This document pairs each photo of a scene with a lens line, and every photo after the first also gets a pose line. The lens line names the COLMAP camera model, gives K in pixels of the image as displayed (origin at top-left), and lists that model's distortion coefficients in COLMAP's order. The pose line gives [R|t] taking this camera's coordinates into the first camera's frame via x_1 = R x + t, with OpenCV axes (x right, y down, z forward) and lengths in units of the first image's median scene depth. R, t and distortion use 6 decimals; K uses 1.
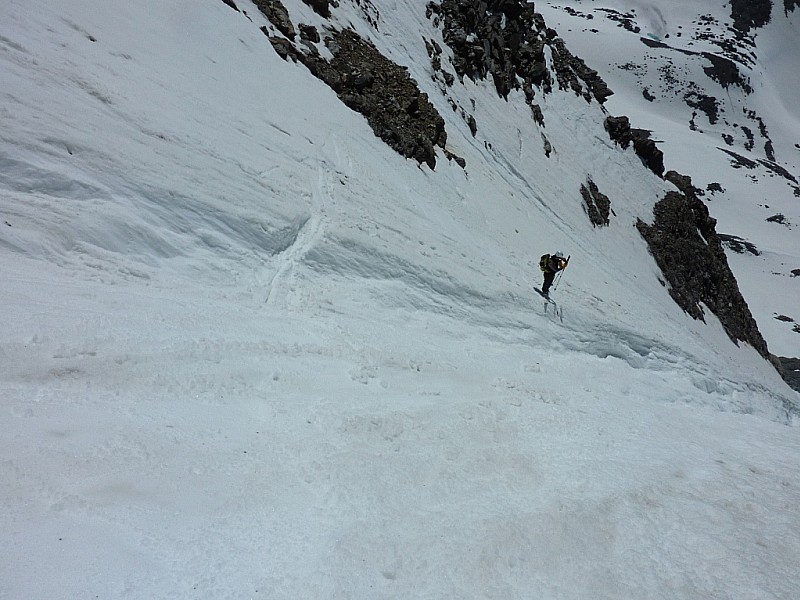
lens RADIAL K [[610.6, 0, 400.0], [0, 610.6, 300.0], [0, 0, 1]] dist [-0.027390, -0.005362]
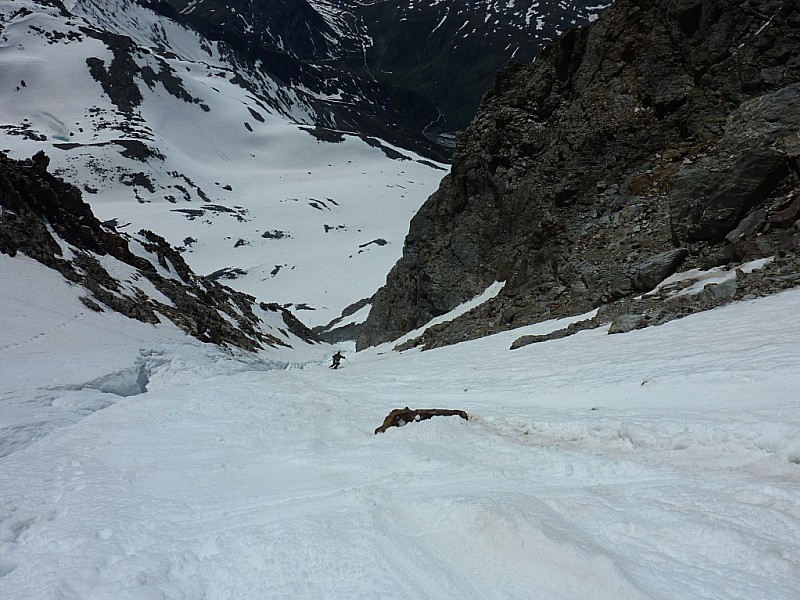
lens RADIAL K [[610.6, 0, 400.0], [0, 610.6, 300.0], [0, 0, 1]] dist [-0.027390, -0.005362]
pose [[0.581376, -0.455693, 0.674052, -0.115415], [0.500001, 0.853654, 0.145858, -0.034548], [-0.641873, 0.252228, 0.724141, -0.149561]]
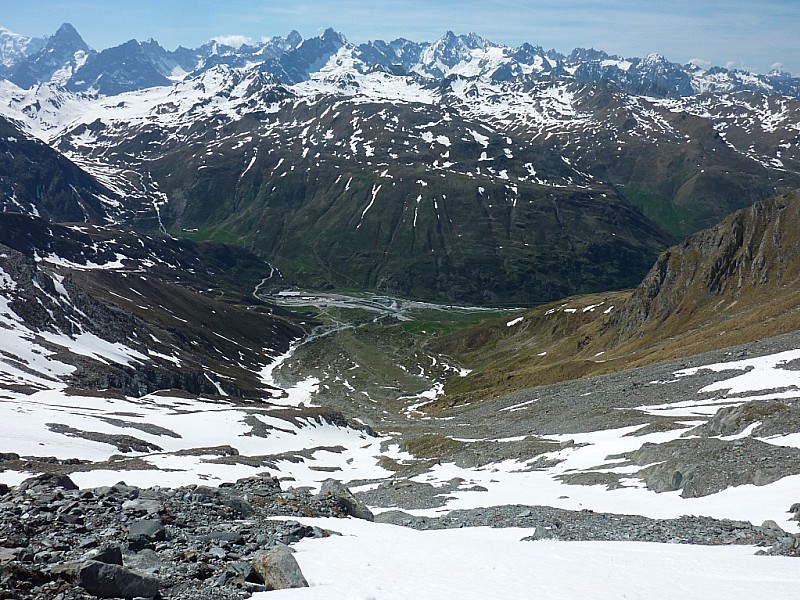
lens RADIAL K [[610.6, 0, 400.0], [0, 610.6, 300.0], [0, 0, 1]] dist [-0.027390, -0.005362]
pose [[0.292068, -0.349912, 0.890089, 1.338434], [0.642402, 0.761244, 0.088467, -0.150260], [-0.708531, 0.545957, 0.447119, 1.057748]]
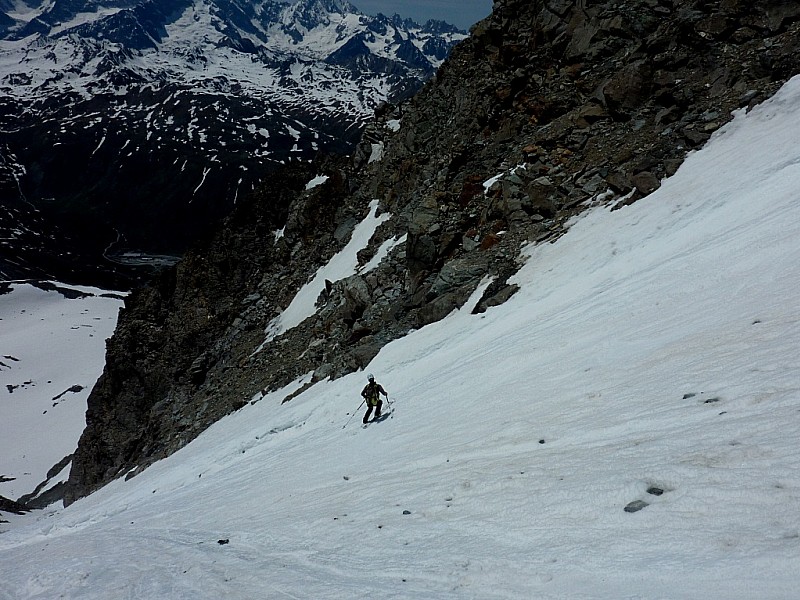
lens RADIAL K [[610.6, 0, 400.0], [0, 610.6, 300.0], [0, 0, 1]] dist [-0.027390, -0.005362]
pose [[0.109282, -0.417887, 0.901902, -0.187987], [0.597081, 0.753004, 0.276550, -0.053794], [-0.794702, 0.508287, 0.331802, -0.253561]]
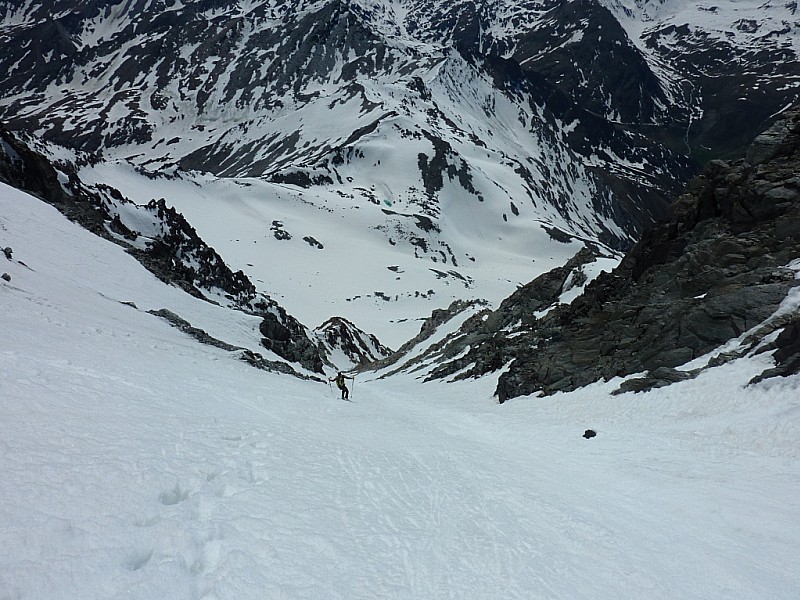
lens RADIAL K [[610.6, 0, 400.0], [0, 610.6, 300.0], [0, 0, 1]] dist [-0.027390, -0.005362]
pose [[0.917652, -0.185239, 0.351569, -0.282004], [0.214078, 0.975796, -0.044639, -0.067200], [-0.334791, 0.116226, 0.935097, -0.799613]]
